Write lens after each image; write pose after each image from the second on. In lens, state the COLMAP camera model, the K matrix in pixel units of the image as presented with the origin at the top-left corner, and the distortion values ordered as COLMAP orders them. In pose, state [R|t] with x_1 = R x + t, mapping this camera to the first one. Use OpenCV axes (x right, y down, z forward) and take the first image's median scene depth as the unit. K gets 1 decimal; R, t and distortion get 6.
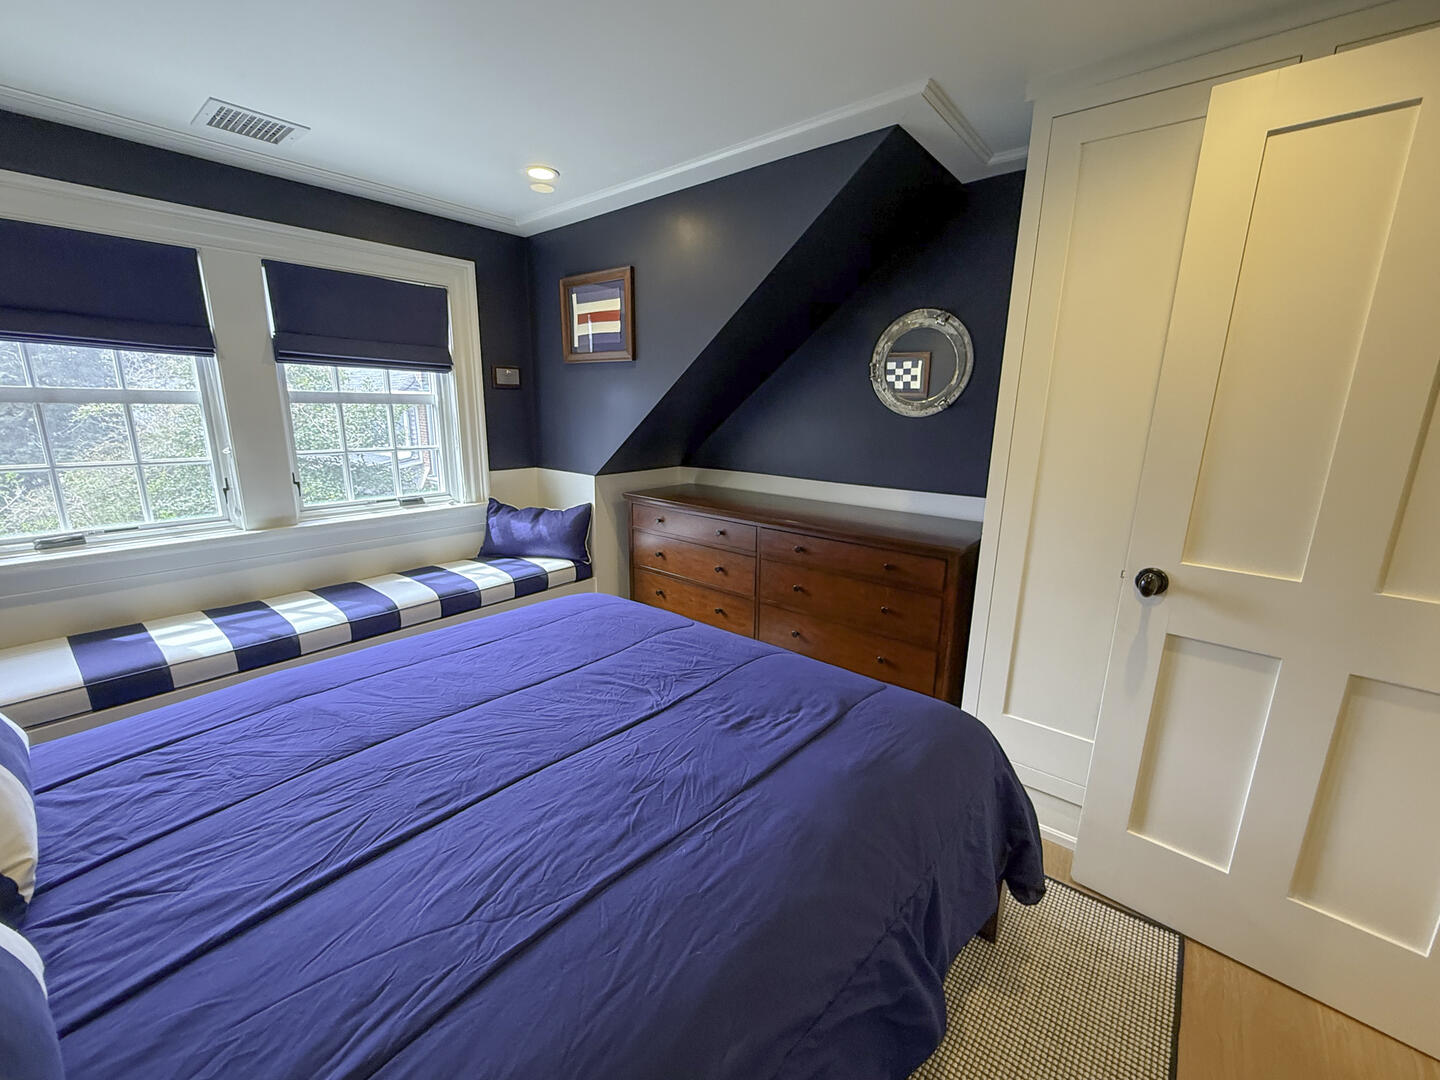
lens RADIAL K [[606.7, 0, 710.5], [0, 606.7, 535.4], [0, 0, 1]] dist [-0.001087, -0.000336]
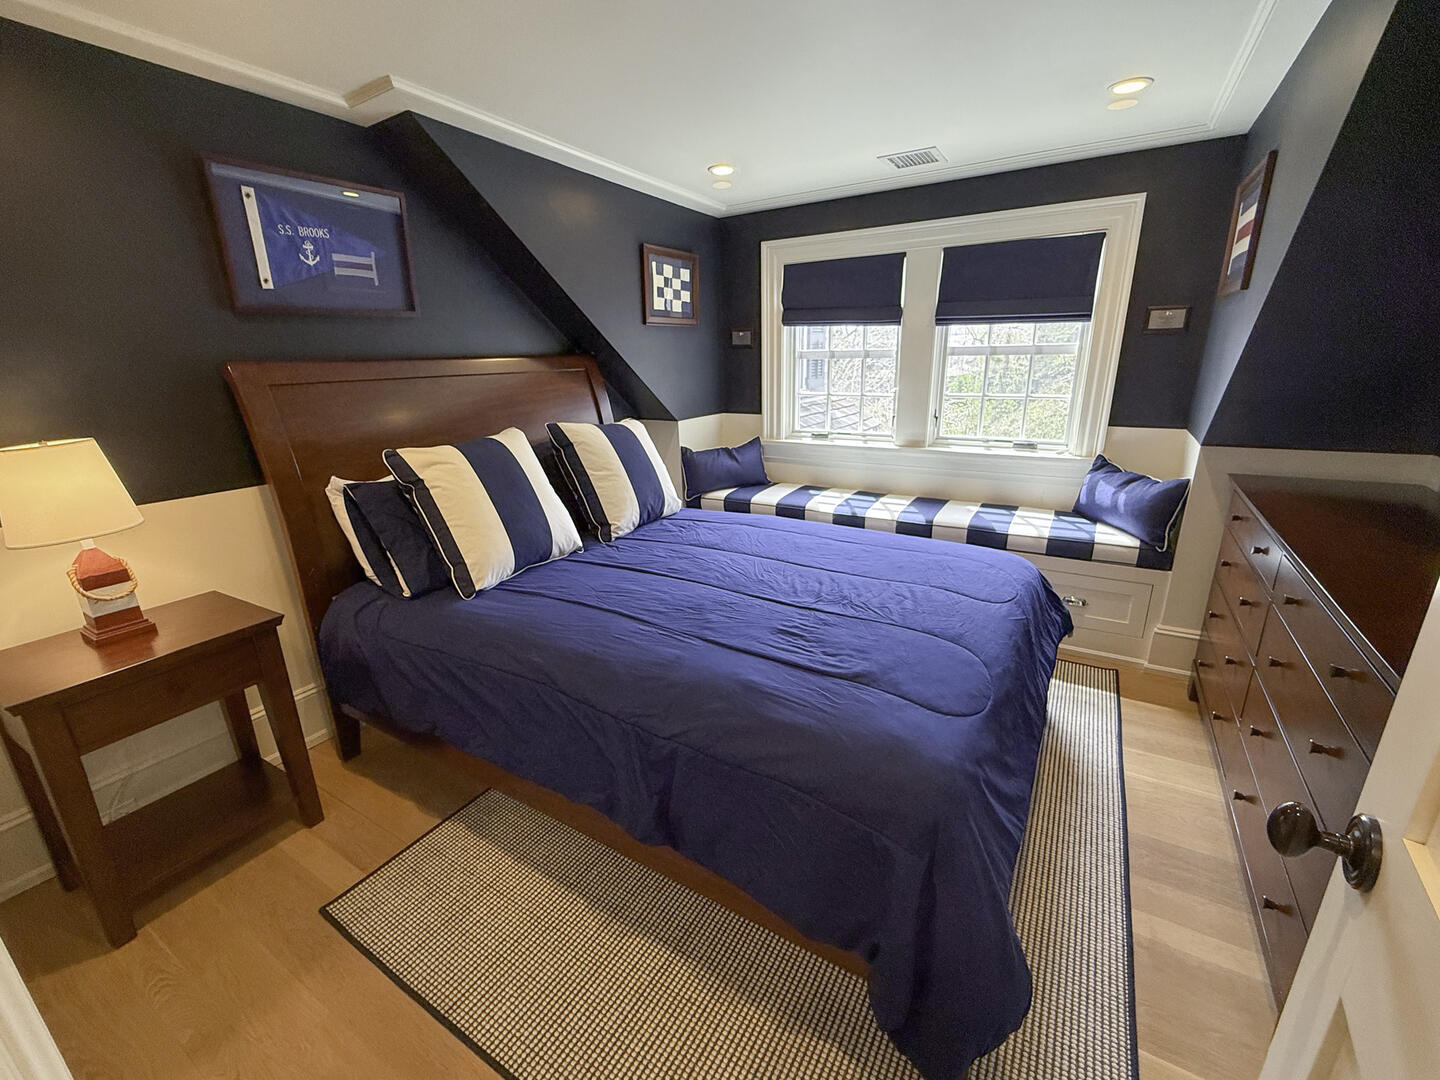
lens RADIAL K [[606.7, 0, 710.5], [0, 606.7, 535.4], [0, 0, 1]] dist [-0.001087, -0.000336]
pose [[0.126661, 0.272632, -0.953745, 0.705261], [-0.184588, 0.951172, 0.247383, -0.090883], [0.974620, 0.144716, 0.170801, 0.380481]]
